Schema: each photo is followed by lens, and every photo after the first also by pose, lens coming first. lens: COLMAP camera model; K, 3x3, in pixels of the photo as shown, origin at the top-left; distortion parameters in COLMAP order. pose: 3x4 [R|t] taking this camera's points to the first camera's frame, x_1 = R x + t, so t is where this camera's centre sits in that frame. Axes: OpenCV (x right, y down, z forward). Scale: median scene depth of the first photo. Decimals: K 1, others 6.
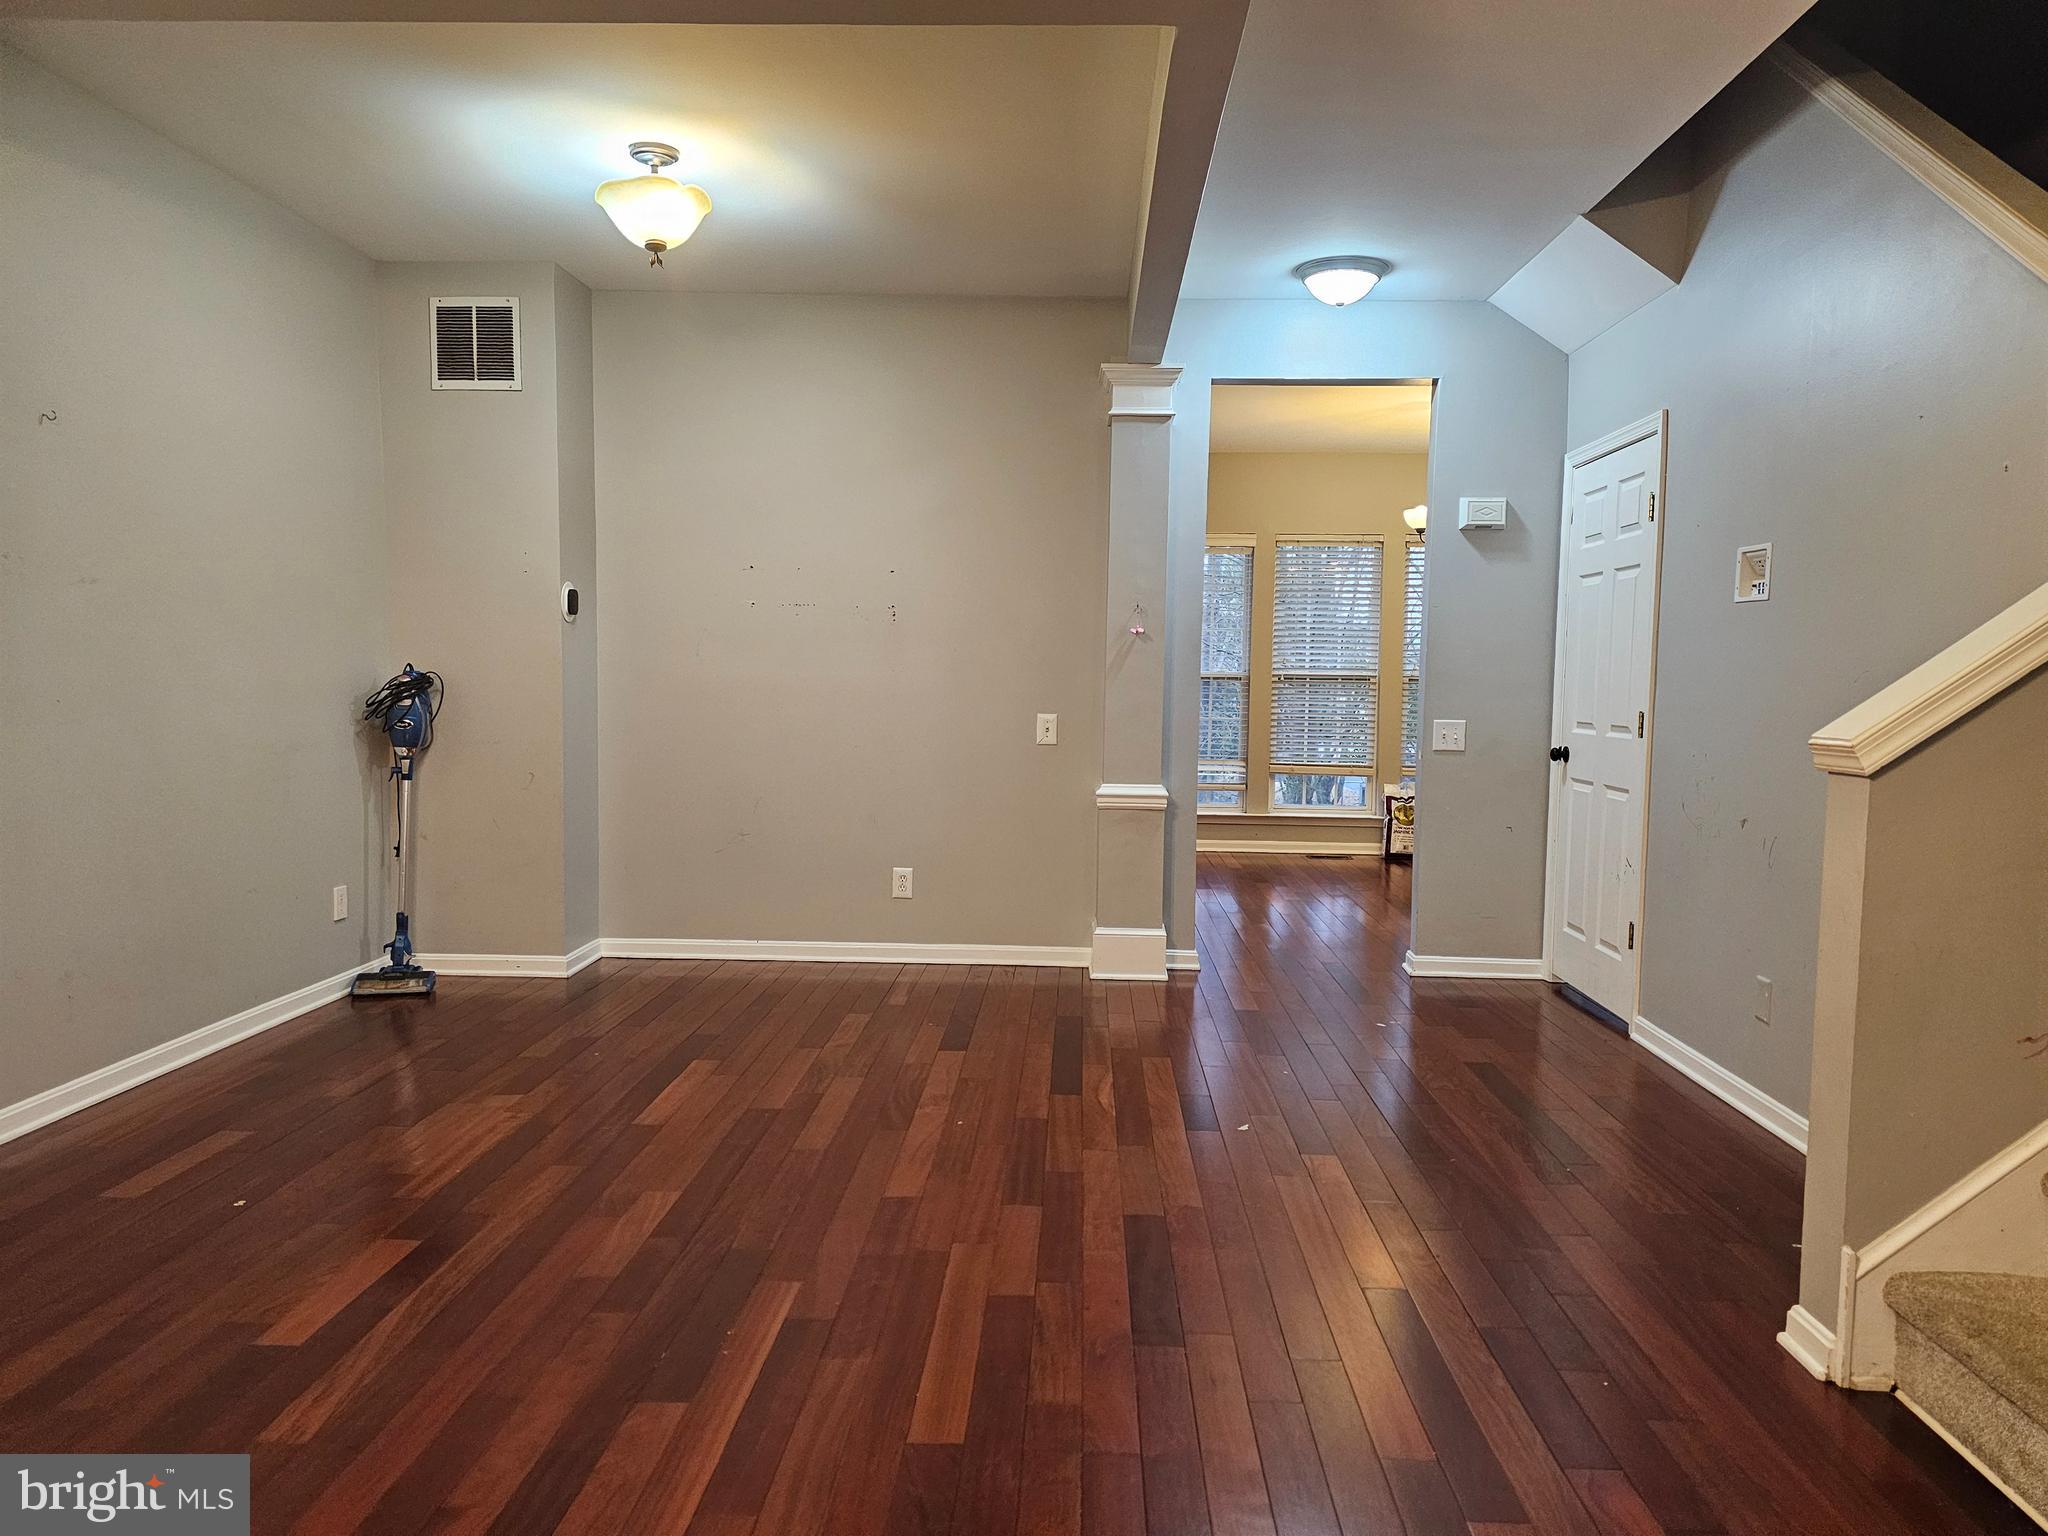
lens RADIAL K [[1368.1, 0, 1040.2], [0, 1368.1, 789.6], [0, 0, 1]] dist [0.058999, -0.047718]
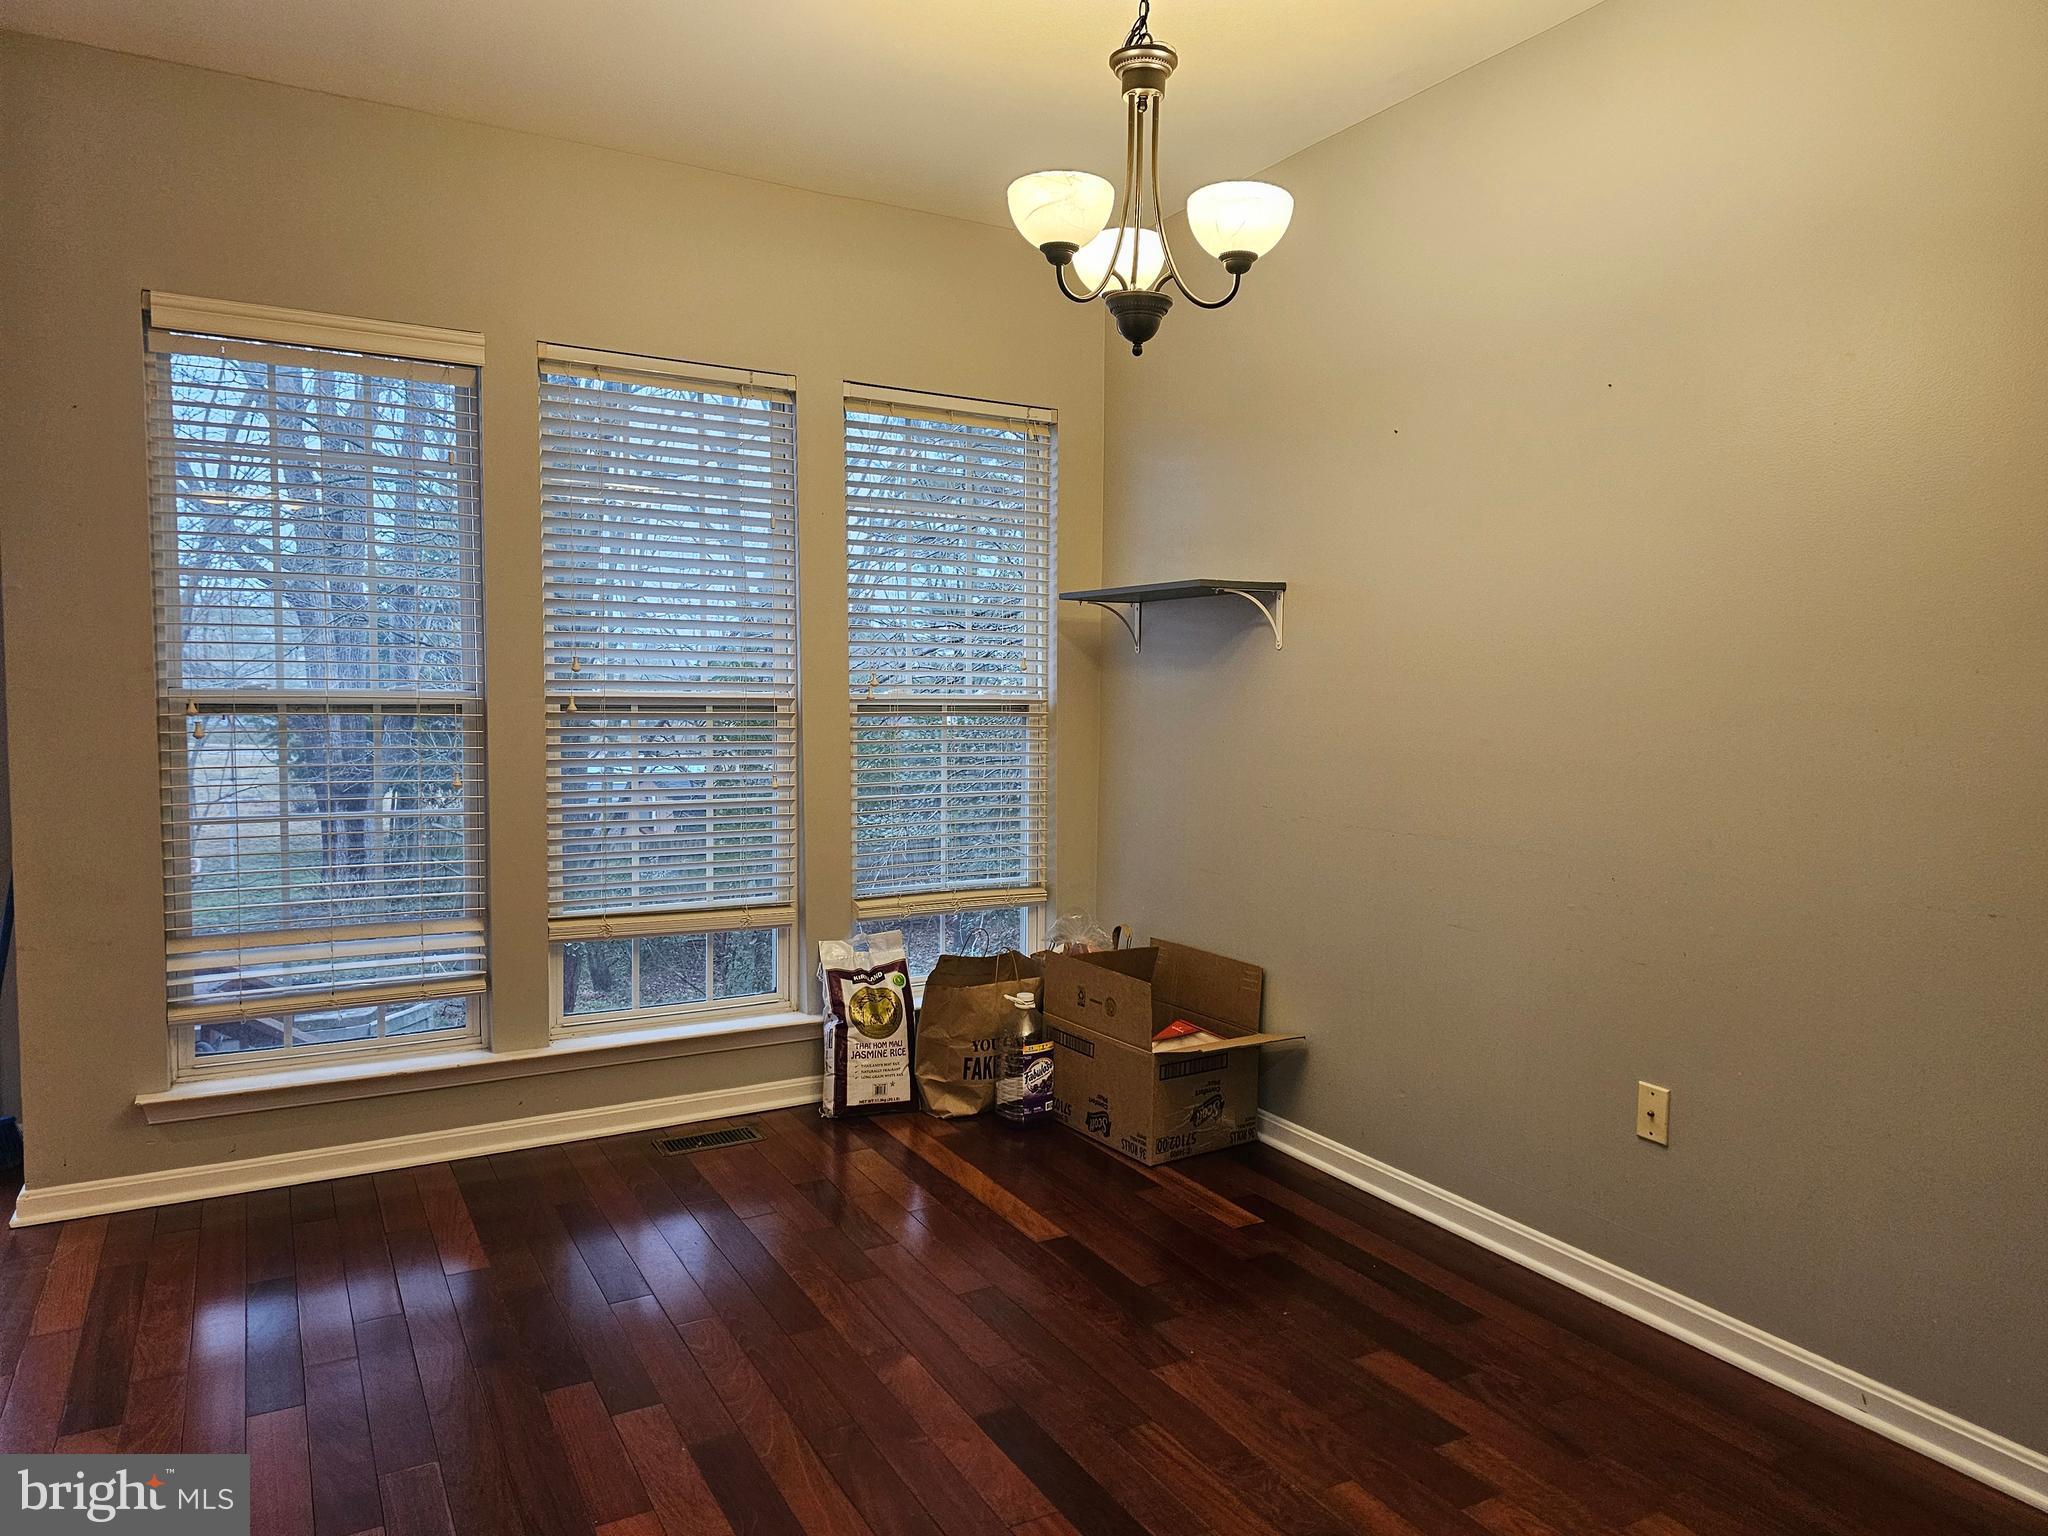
lens RADIAL K [[1368.1, 0, 1020.1], [0, 1368.1, 773.7], [0, 0, 1]] dist [0.058999, -0.047718]
pose [[0.855541, -0.042408, 0.515996, 0.140609], [0.042232, 0.999035, 0.012085, -0.107237], [-0.516010, 0.011453, 0.856506, 1.032487]]
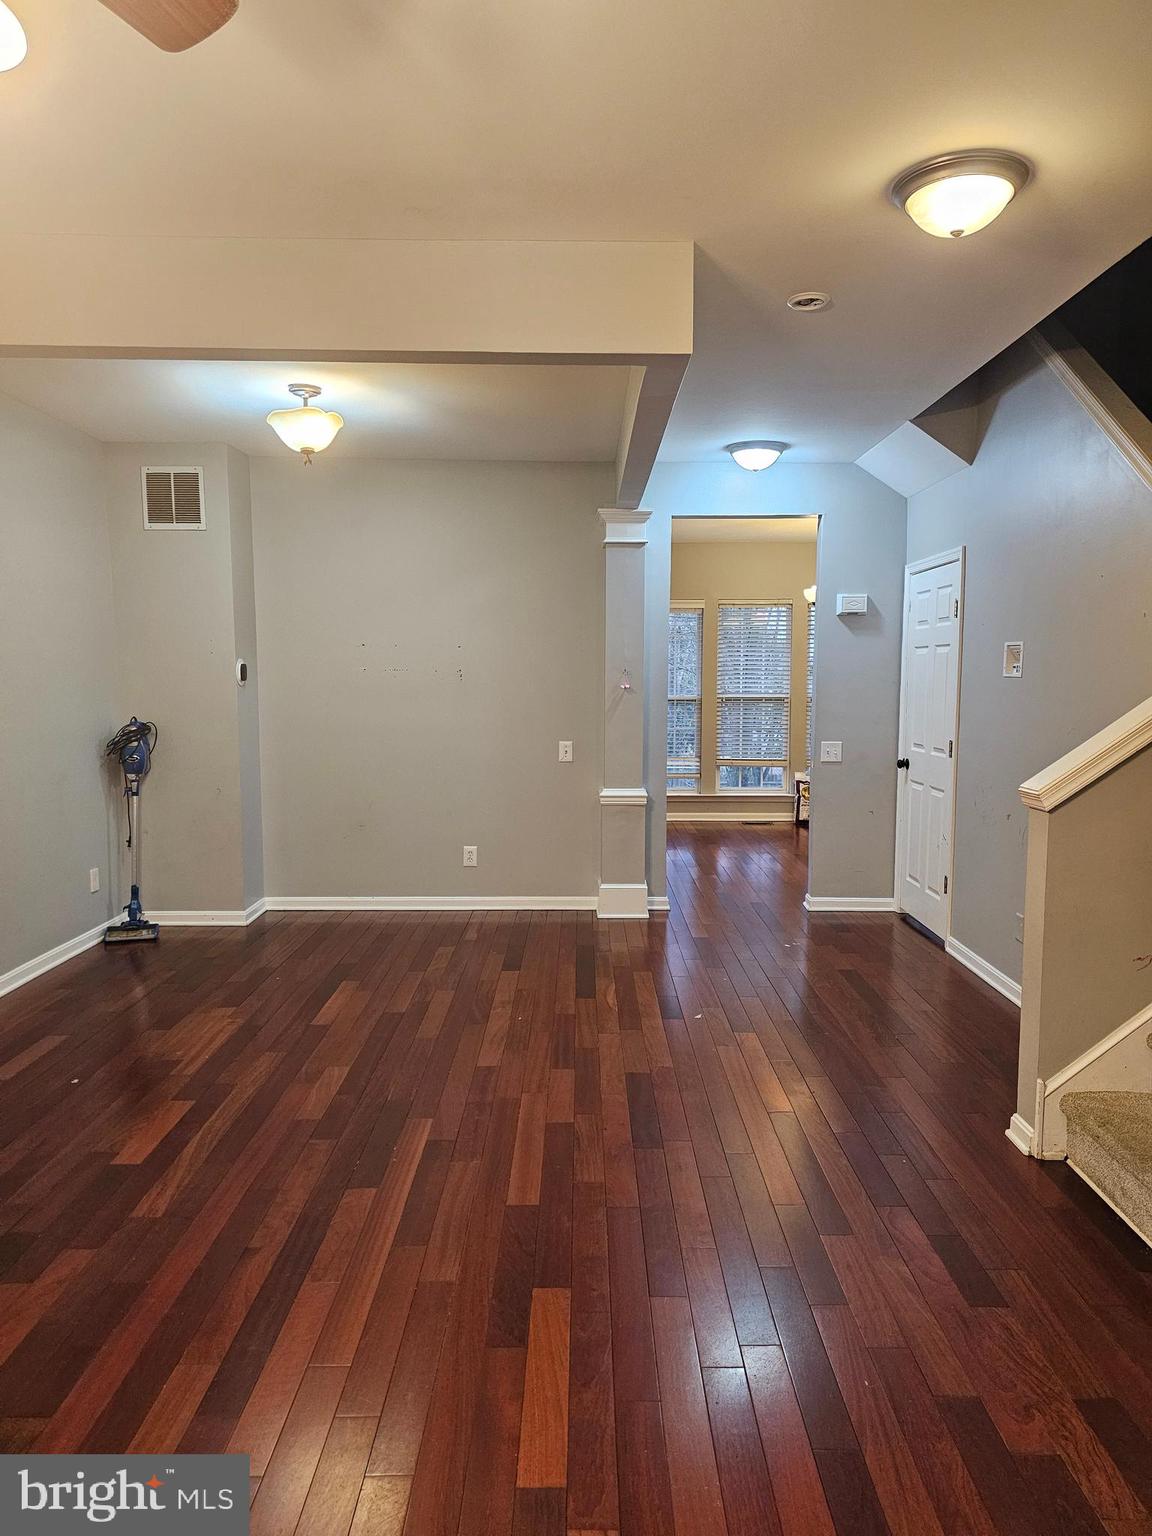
lens RADIAL K [[1026.1, 0, 590.1], [0, 1026.1, 783.5], [0, 0, 1]] dist [0.058999, -0.047718]
pose [[0.999067, -0.017028, 0.039691, -0.014087], [0.016051, 0.999564, 0.024798, -0.039185], [-0.040096, -0.024138, 0.998904, -0.127083]]
